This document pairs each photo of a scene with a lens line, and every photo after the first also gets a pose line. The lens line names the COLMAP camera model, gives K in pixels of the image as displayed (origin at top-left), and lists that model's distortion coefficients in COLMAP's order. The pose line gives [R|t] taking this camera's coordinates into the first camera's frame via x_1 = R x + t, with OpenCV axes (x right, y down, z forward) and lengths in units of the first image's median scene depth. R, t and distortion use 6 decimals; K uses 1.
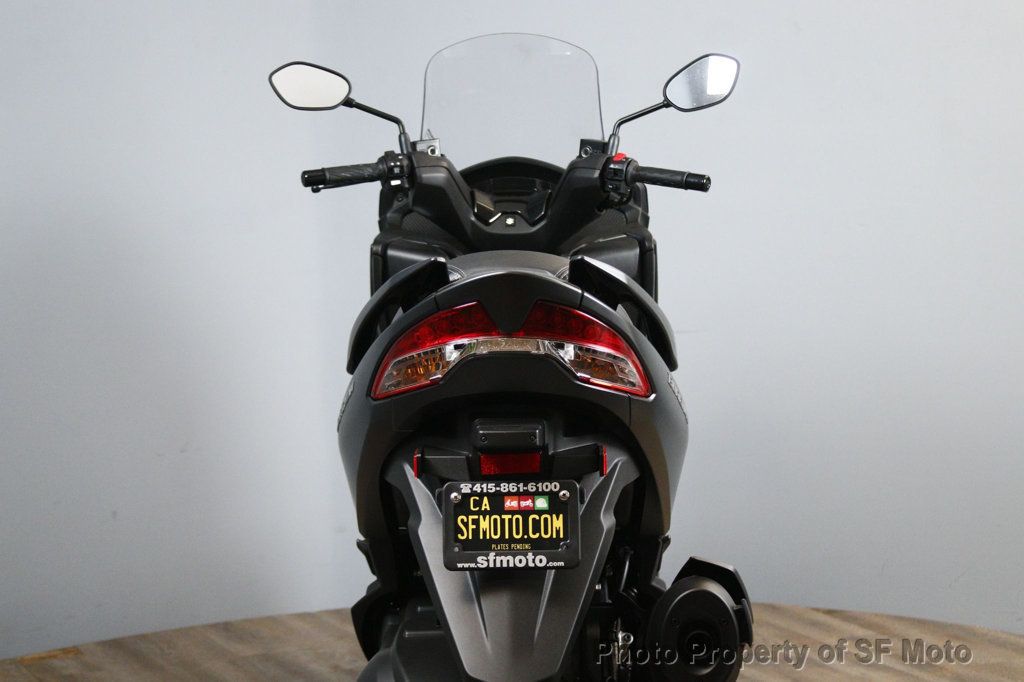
lens RADIAL K [[2339.8, 0, 513.0], [0, 2339.8, 340.7], [0, 0, 1]] dist [0.137428, 0.000000]
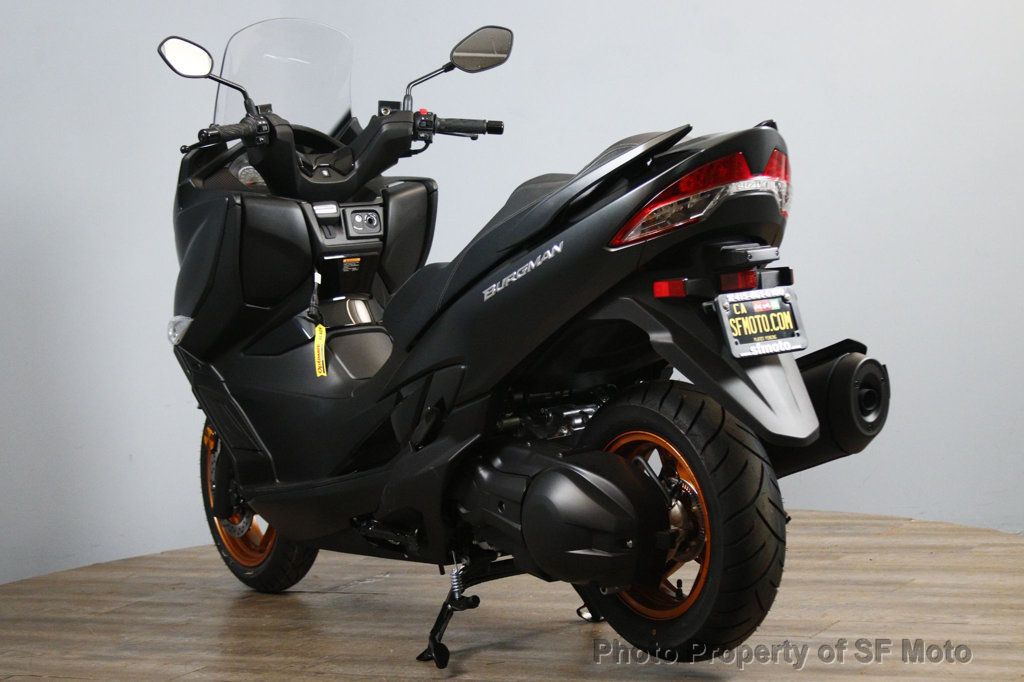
lens RADIAL K [[2339.8, 0, 512.5], [0, 2339.8, 342.1], [0, 0, 1]] dist [0.137428, 0.000000]
pose [[0.805941, -0.084463, 0.585939, -0.638105], [0.120981, 0.992380, -0.023355, 0.073869], [-0.579502, 0.089710, 0.810019, 0.002211]]
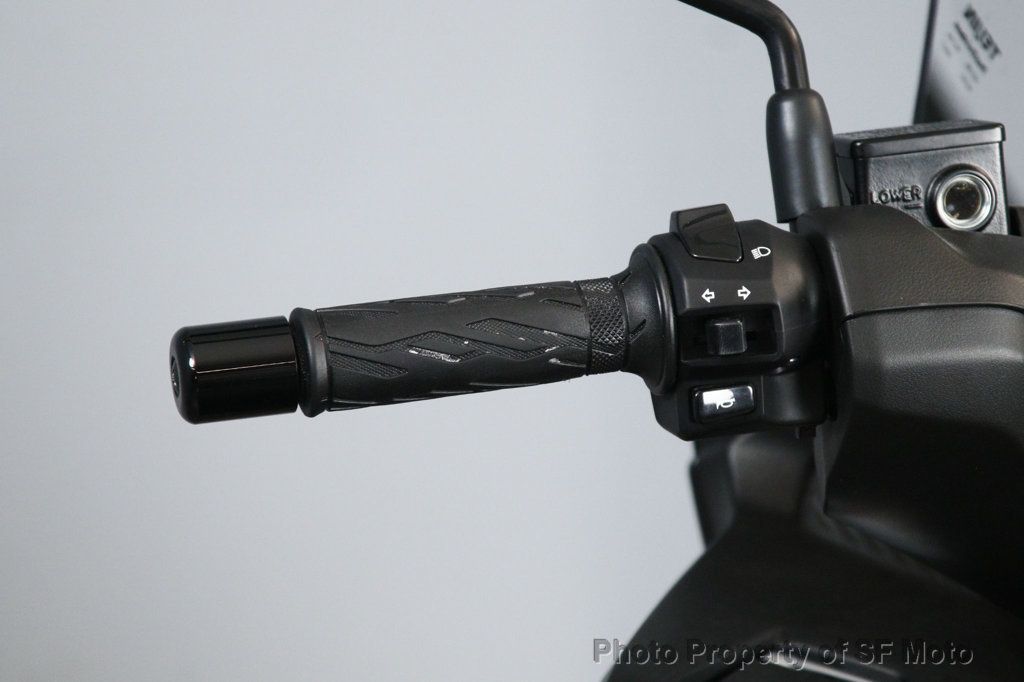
lens RADIAL K [[4982.1, 0, 512.5], [0, 4982.1, 338.9], [0, 0, 1]] dist [0.368228, 0.000000]
pose [[0.986185, 0.049928, -0.157947, -0.008140], [-0.037260, 0.995921, 0.082171, -0.101693], [0.161405, -0.075151, 0.984023, 0.641927]]
